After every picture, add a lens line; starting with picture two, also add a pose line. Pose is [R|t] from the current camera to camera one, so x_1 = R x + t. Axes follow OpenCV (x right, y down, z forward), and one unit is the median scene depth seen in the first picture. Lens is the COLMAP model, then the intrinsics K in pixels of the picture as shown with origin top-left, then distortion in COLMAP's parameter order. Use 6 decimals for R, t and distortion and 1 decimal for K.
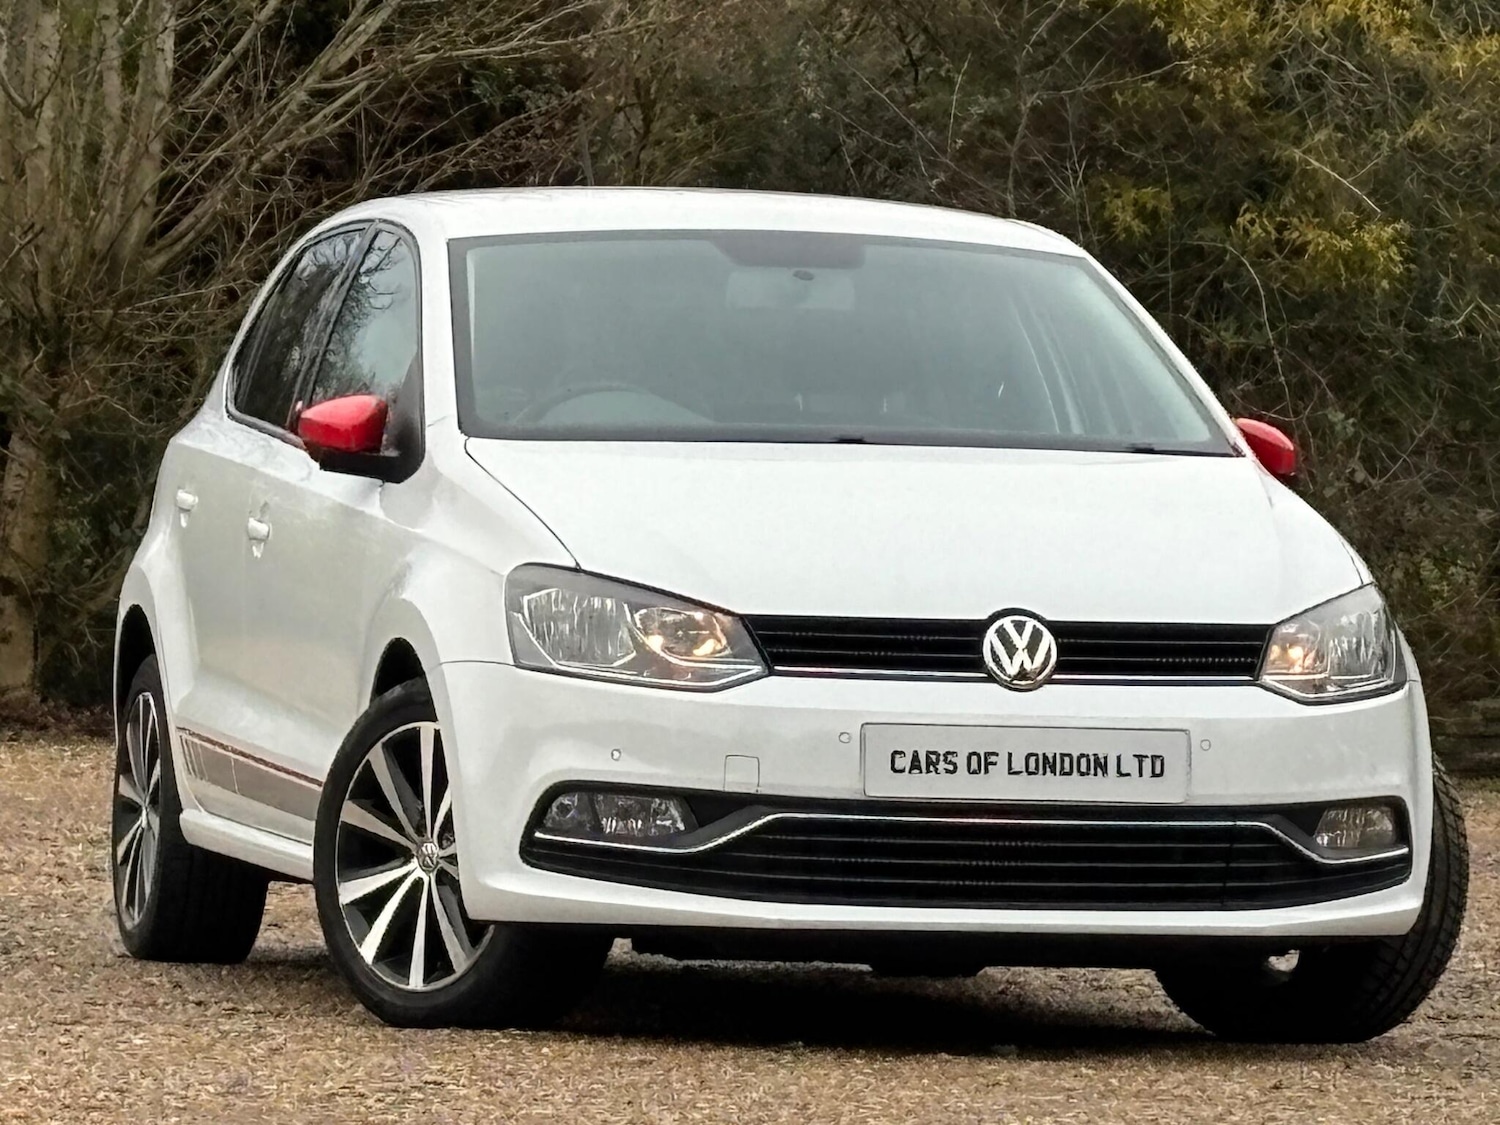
lens RADIAL K [[7111.8, 0, 750.0], [0, 7111.8, 562.5], [0, 0, 1]] dist [0.052550, -7.232705]
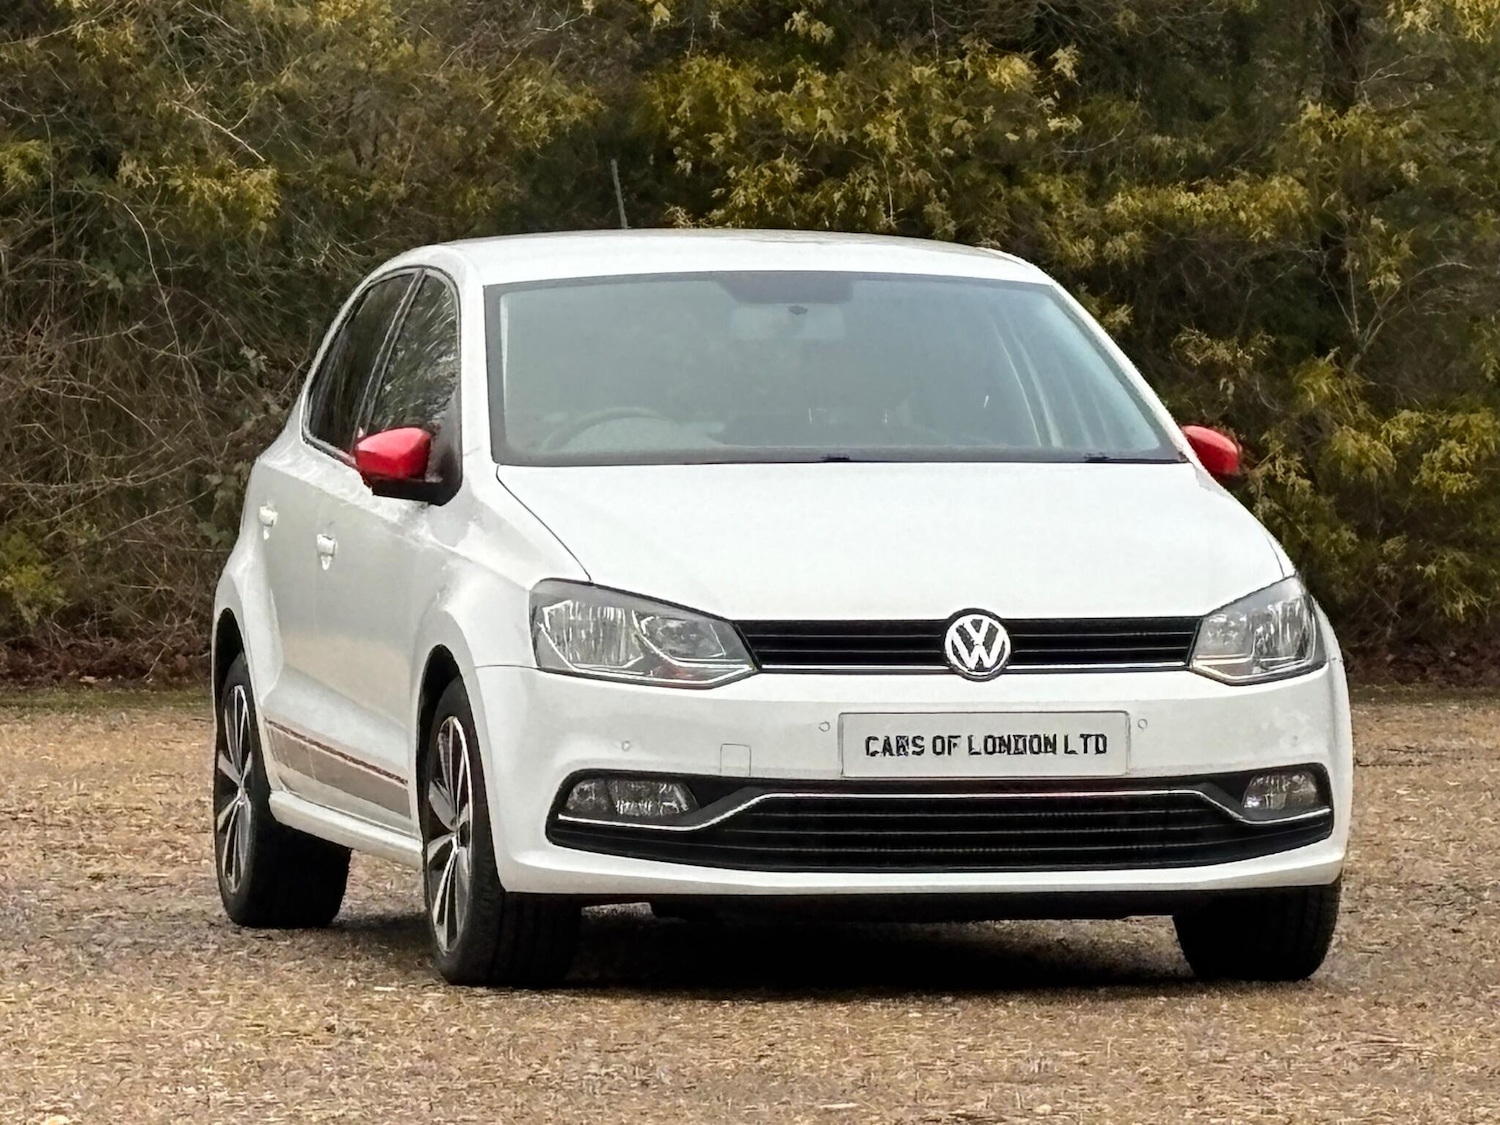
lens RADIAL K [[7111.8, 0, 750.0], [0, 7111.8, 562.5], [0, 0, 1]] dist [0.052550, -7.232705]
pose [[0.999202, -0.025693, -0.030593, 0.036435], [0.026117, 0.999567, 0.013538, -0.017258], [0.030232, -0.014326, 0.999440, -0.141431]]
